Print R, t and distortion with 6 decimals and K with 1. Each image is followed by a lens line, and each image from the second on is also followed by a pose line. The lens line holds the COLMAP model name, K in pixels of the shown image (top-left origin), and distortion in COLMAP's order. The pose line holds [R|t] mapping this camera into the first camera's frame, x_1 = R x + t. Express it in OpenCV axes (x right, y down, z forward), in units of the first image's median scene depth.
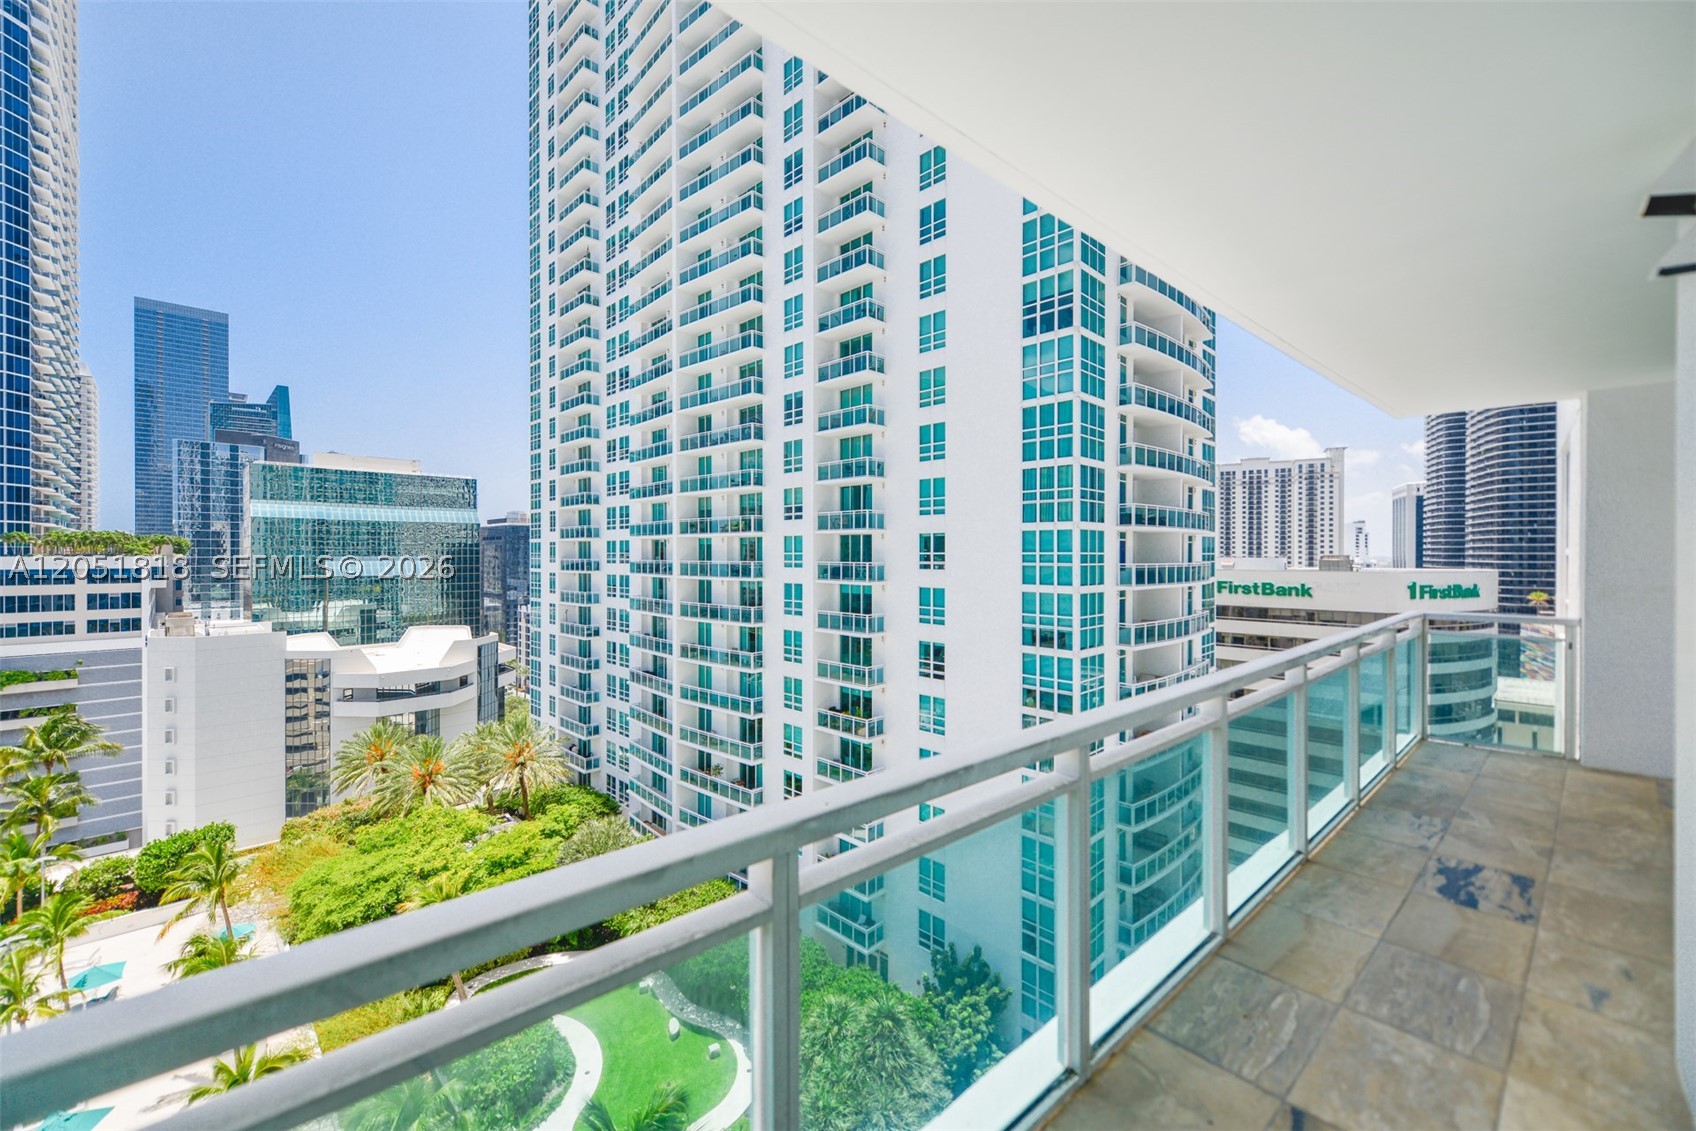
lens RADIAL K [[674.9, 0, 831.9], [0, 674.9, 552.8], [0, 0, 1]] dist [0.005910, -0.002760]
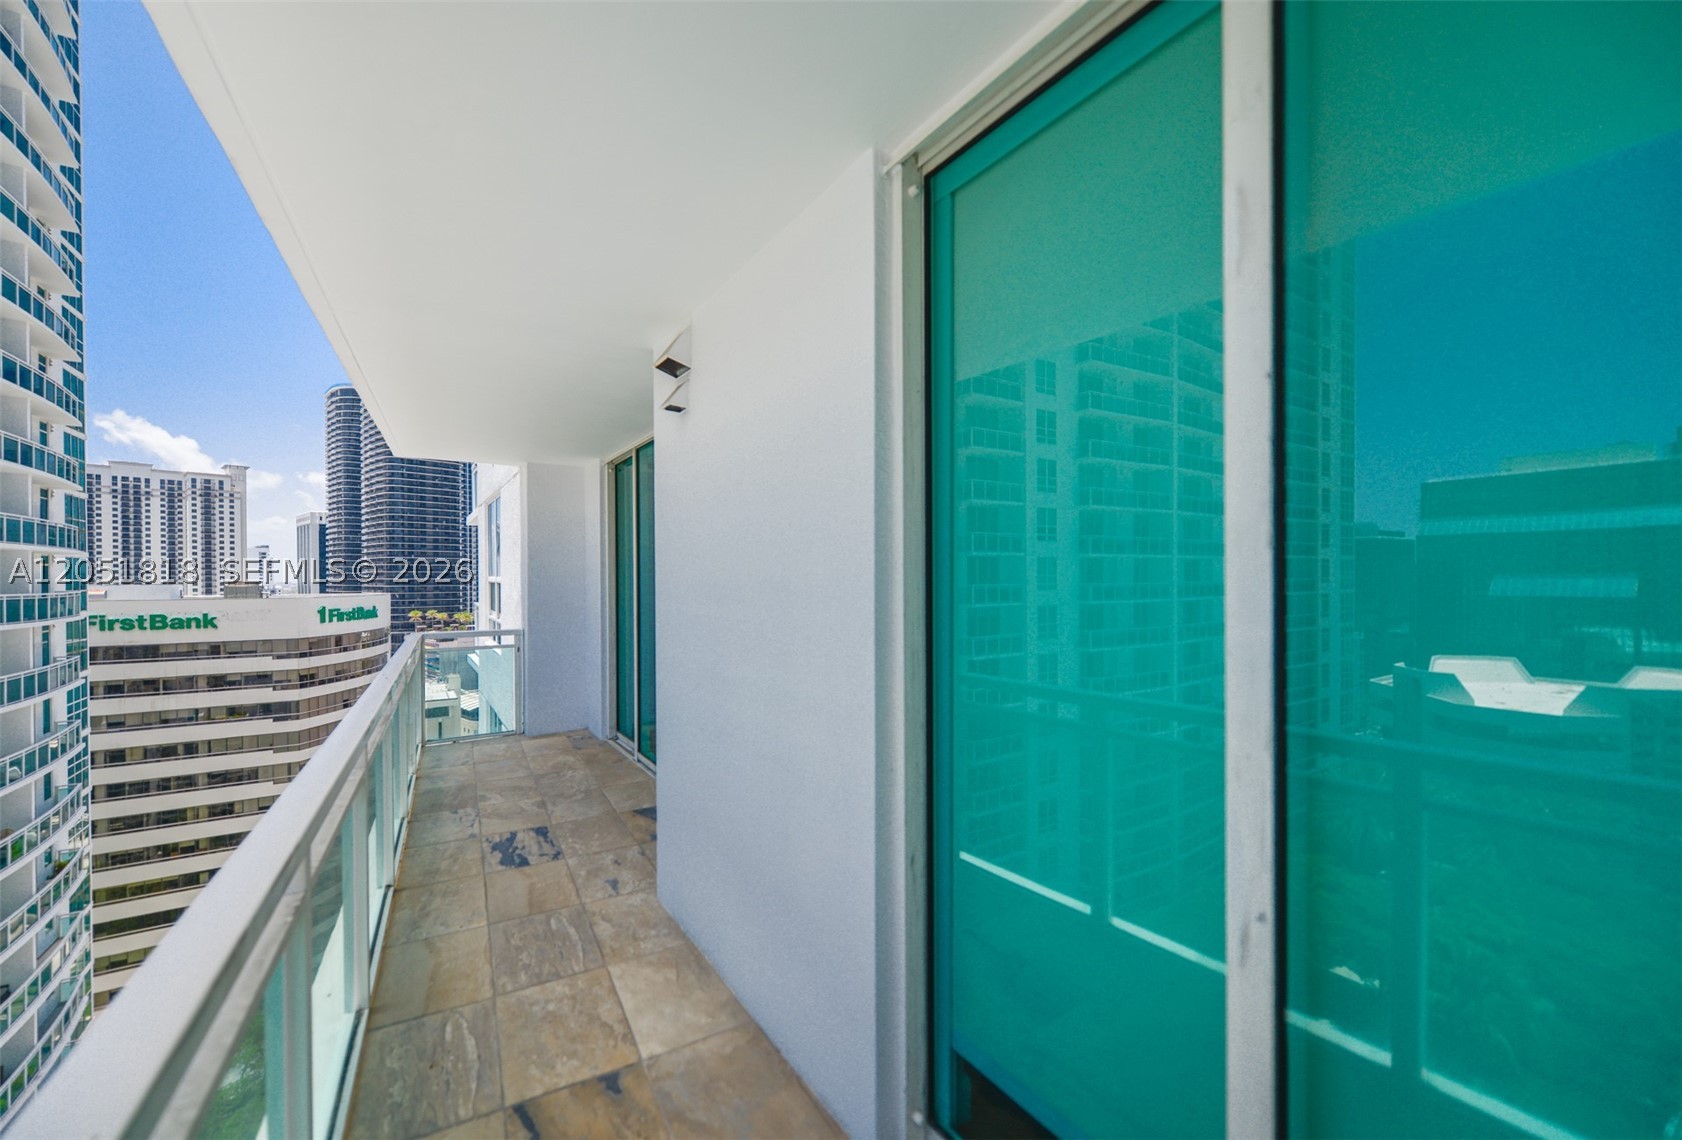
lens RADIAL K [[669.3, 0, 842.5], [0, 669.3, 579.1], [0, 0, 1]] dist [0.005910, -0.002760]
pose [[0.191145, -0.000740, 0.981562, -0.009246], [-0.000249, 1.000000, 0.000803, -0.000490], [-0.981562, -0.000397, 0.191144, 0.010455]]
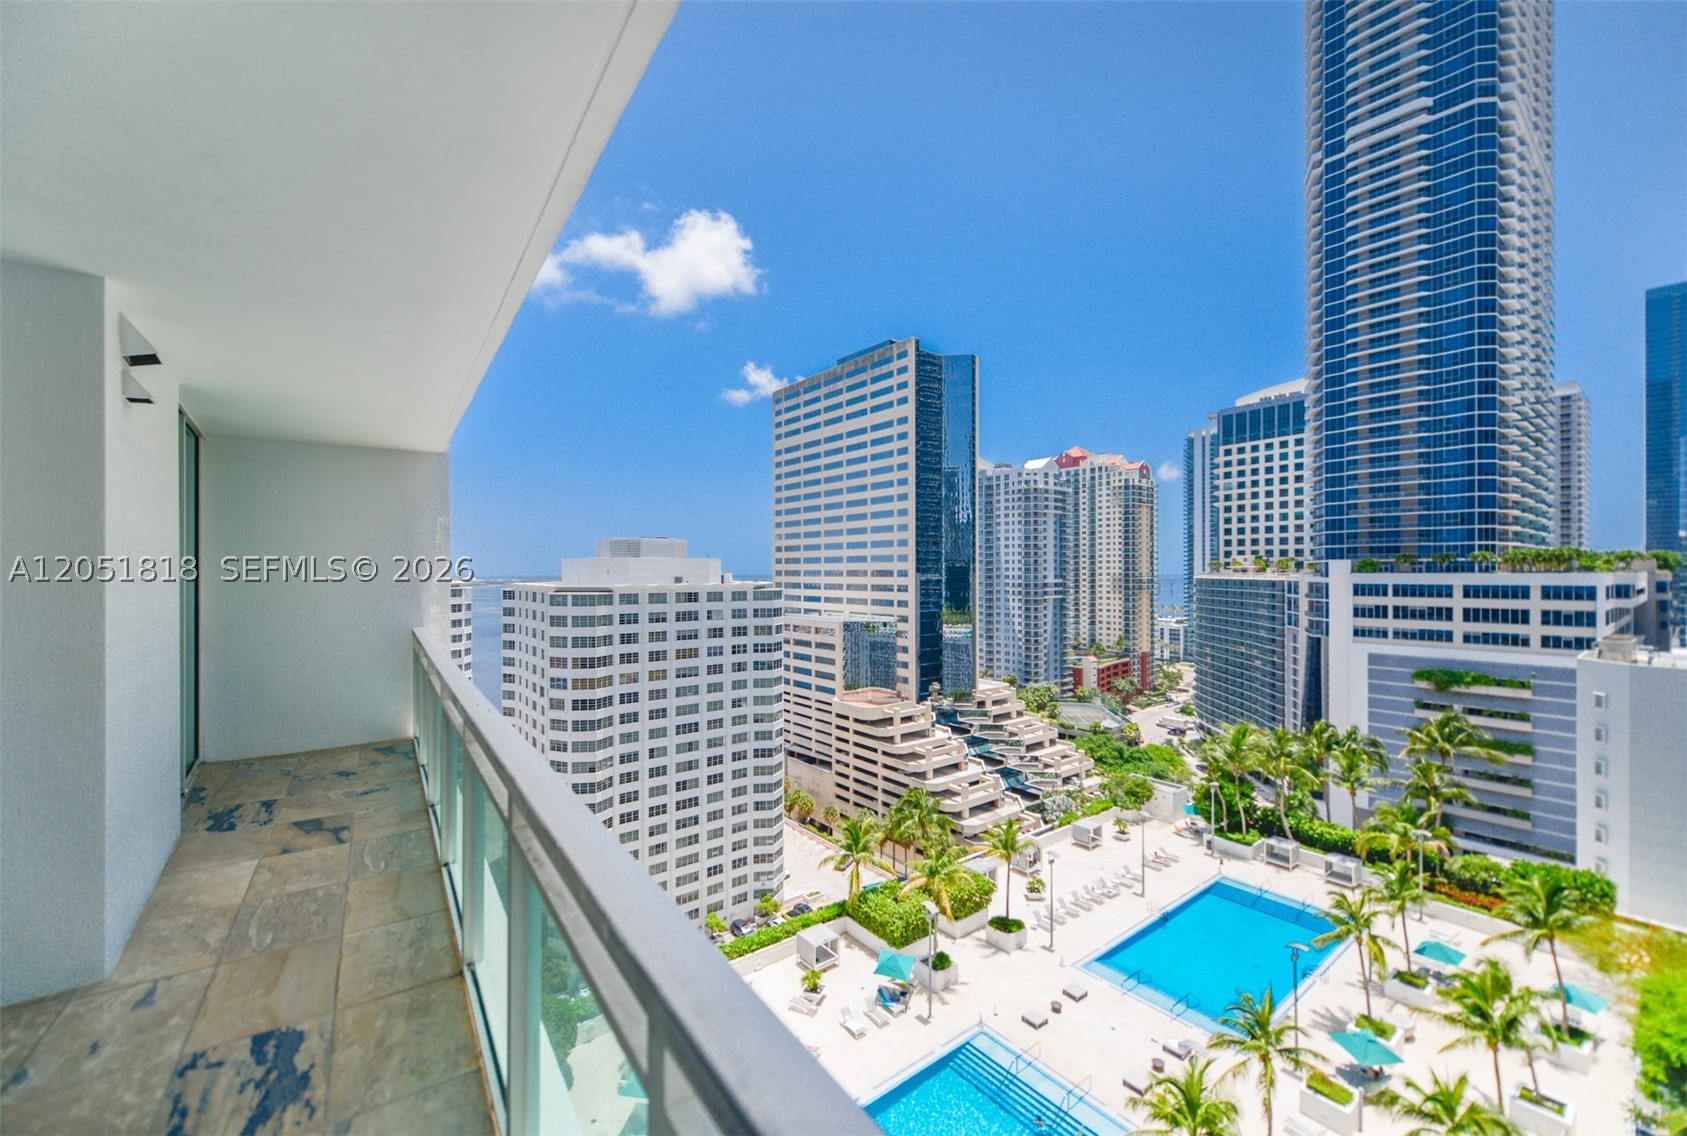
lens RADIAL K [[671.3, 0, 828.6], [0, 671.3, 571.0], [0, 0, 1]] dist [0.005910, -0.002760]
pose [[-0.120203, -0.002135, -0.992747, 0.091320], [0.004464, 0.999986, -0.002691, 0.000178], [0.992739, -0.004755, -0.120191, 0.097422]]
